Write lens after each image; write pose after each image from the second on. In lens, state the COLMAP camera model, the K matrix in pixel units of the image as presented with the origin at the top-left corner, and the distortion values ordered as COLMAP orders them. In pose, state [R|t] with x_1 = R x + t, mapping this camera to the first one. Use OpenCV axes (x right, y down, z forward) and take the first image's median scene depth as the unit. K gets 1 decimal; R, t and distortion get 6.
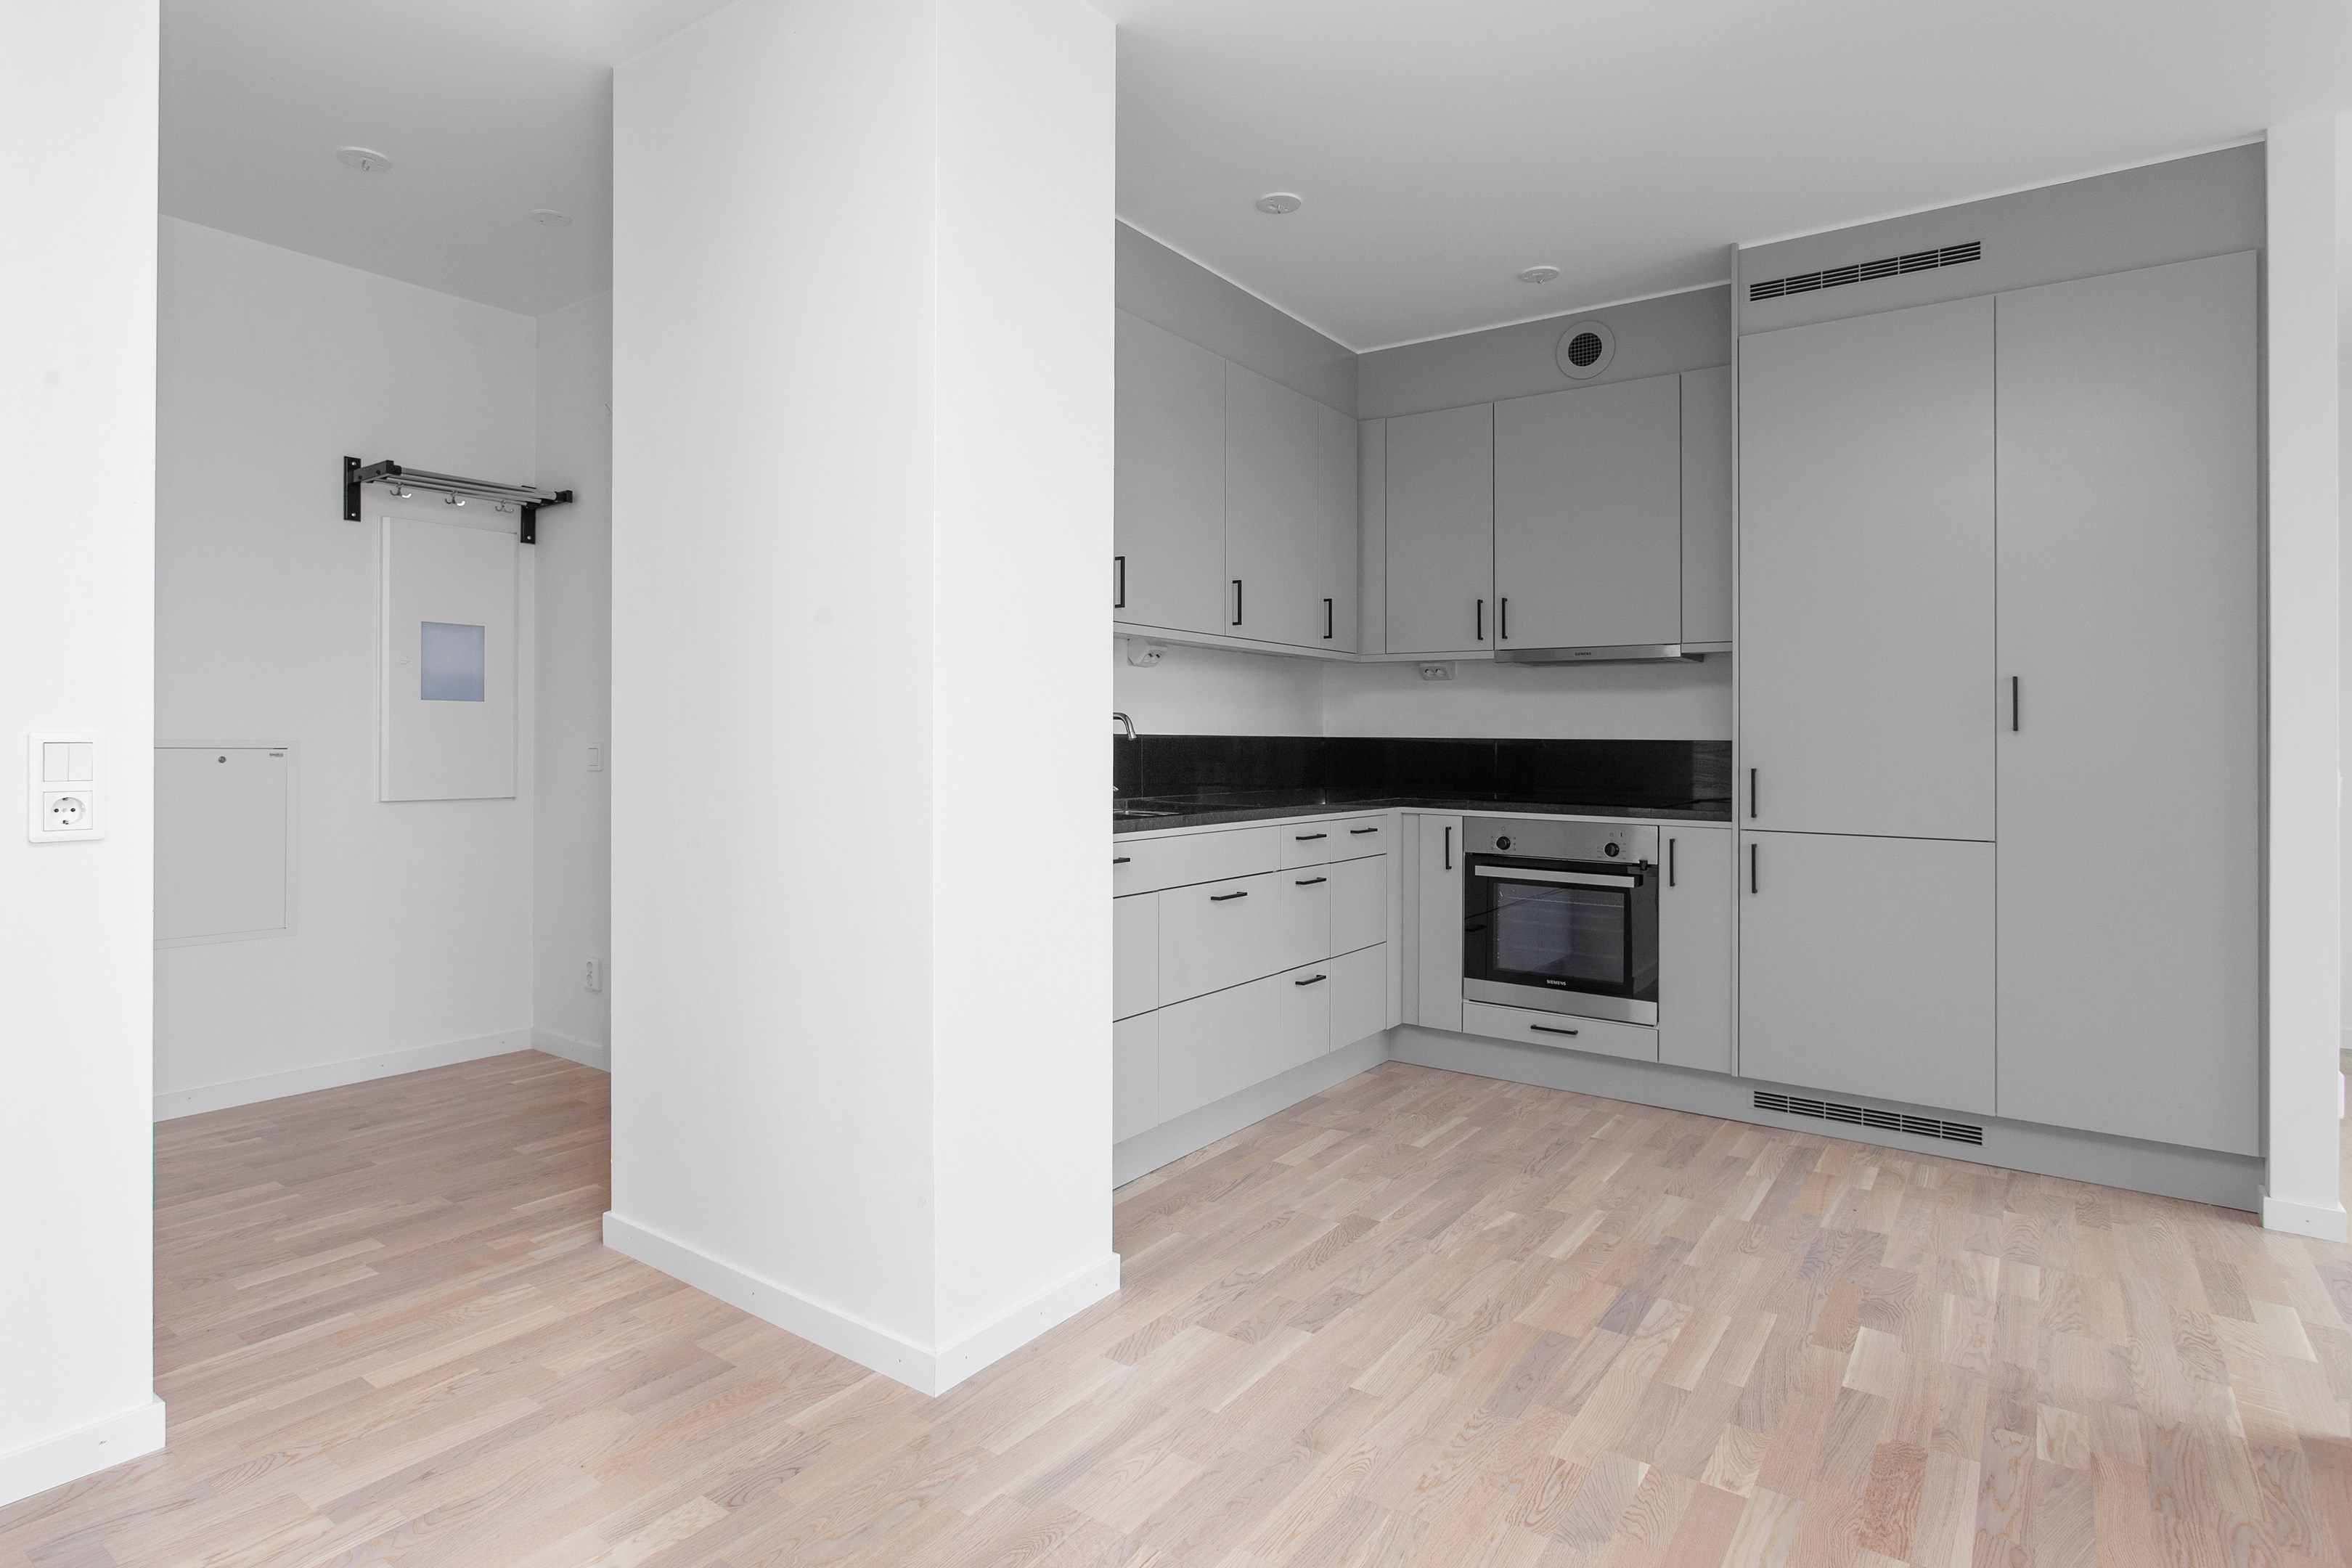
lens RADIAL K [[1248.2, 0, 1081.9], [0, 1248.2, 751.8], [0, 0, 1]] dist [0.014458, -0.000216]
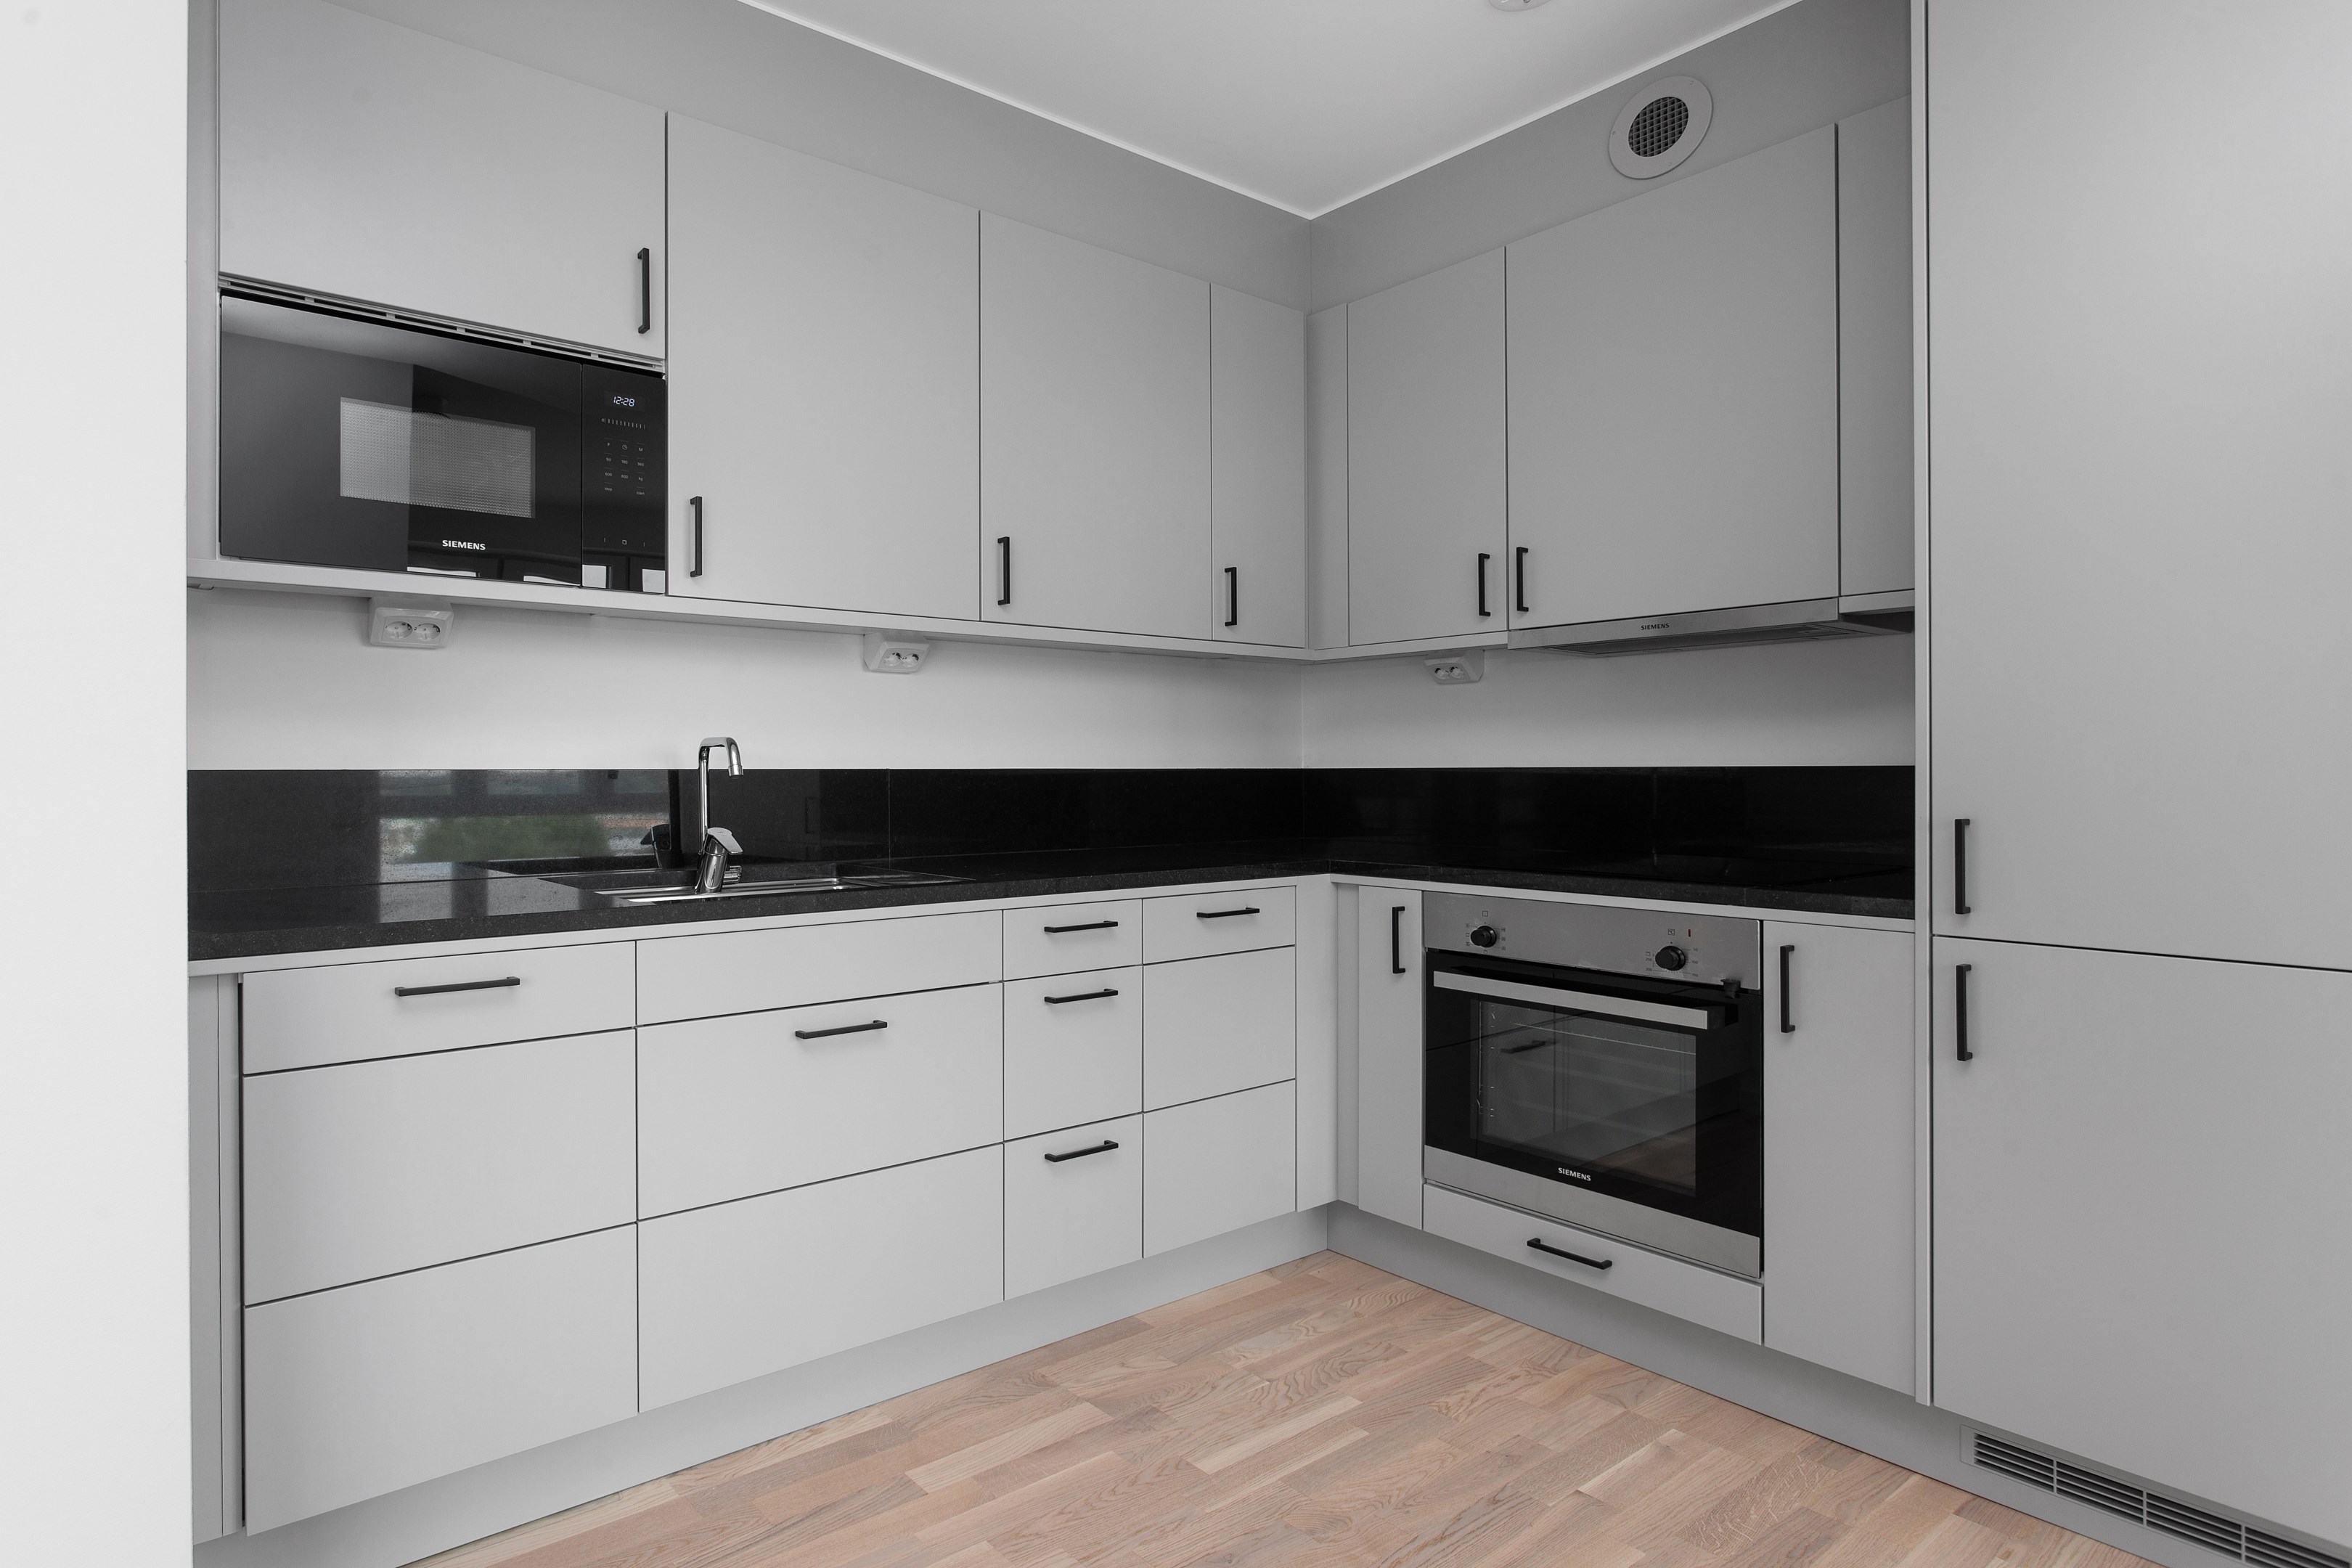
lens RADIAL K [[1158.9, 0, 882.2], [0, 1158.9, 795.8], [0, 0, 1]] dist [-0.006105, 0.004678]
pose [[0.937907, -0.005267, -0.346846, 0.283867], [0.007501, 0.999959, 0.005100, -0.002063], [0.346805, -0.007385, 0.937908, 0.400195]]
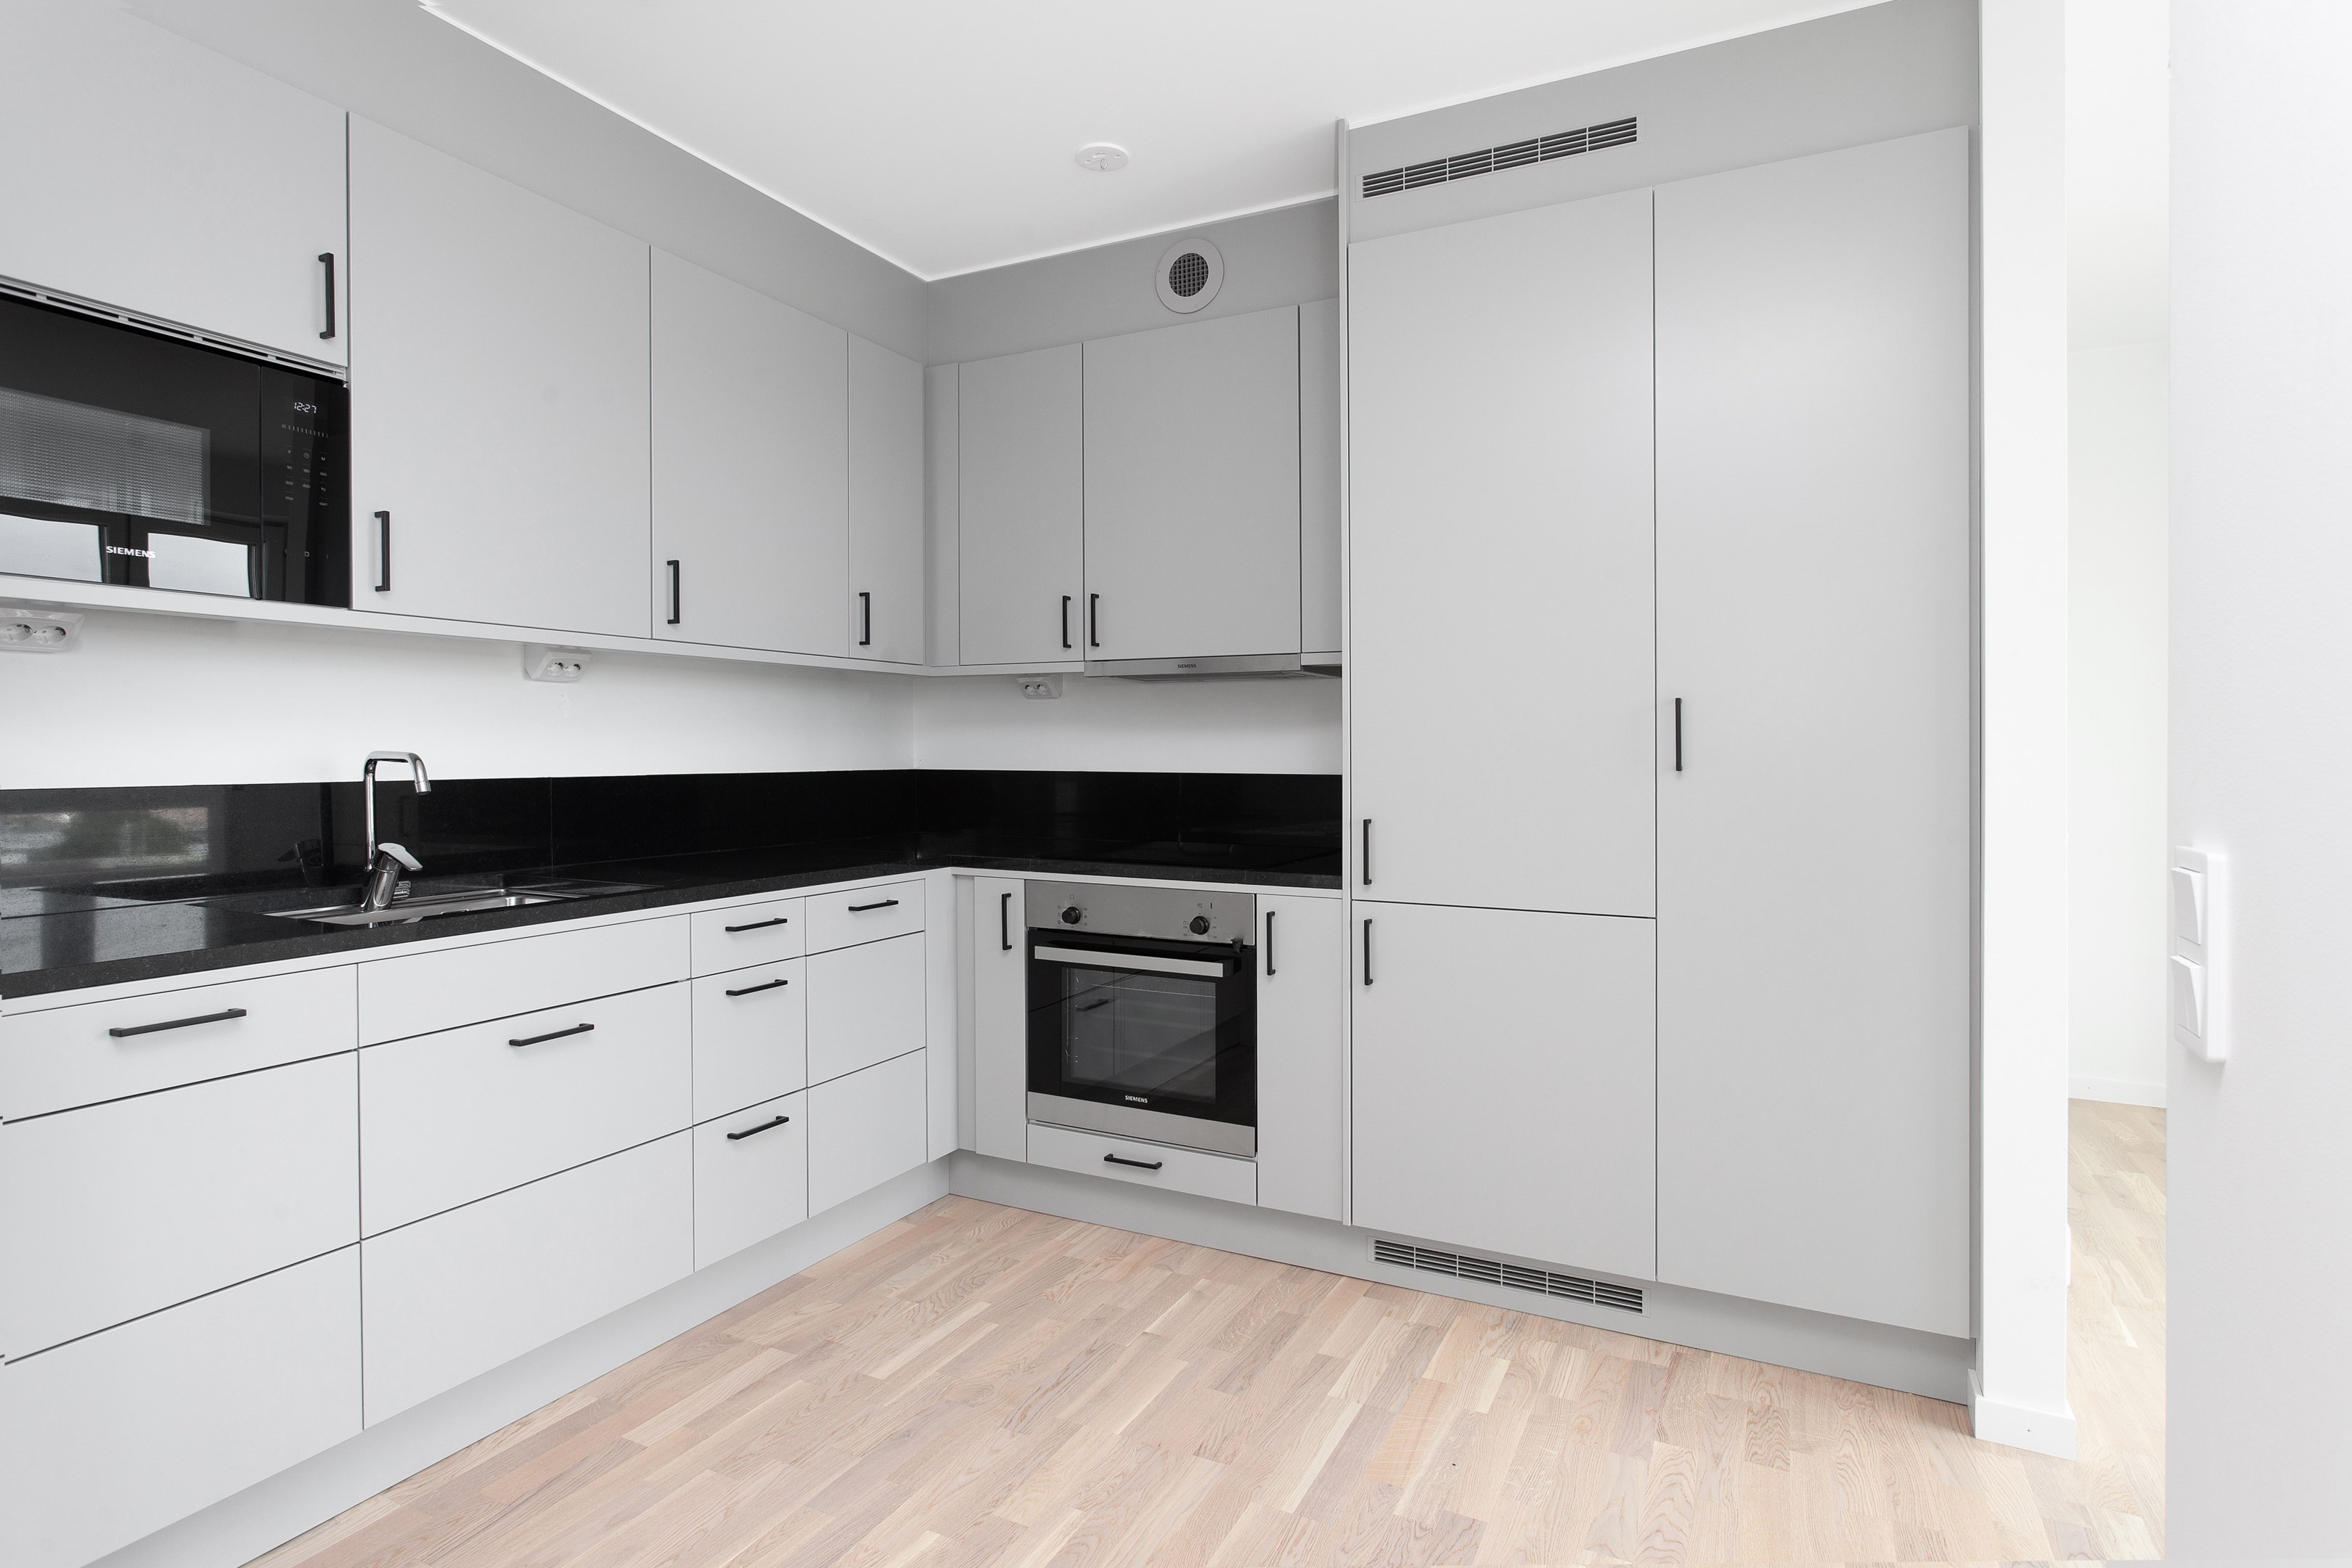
lens RADIAL K [[1260.9, 0, 1014.2], [0, 1260.9, 779.4], [0, 0, 1]] dist [0.000966, 0.000869]
pose [[0.993651, -0.007219, 0.112273, 0.239678], [0.006109, 0.999929, 0.010226, -0.019394], [-0.112339, -0.009476, 0.993625, 0.271376]]
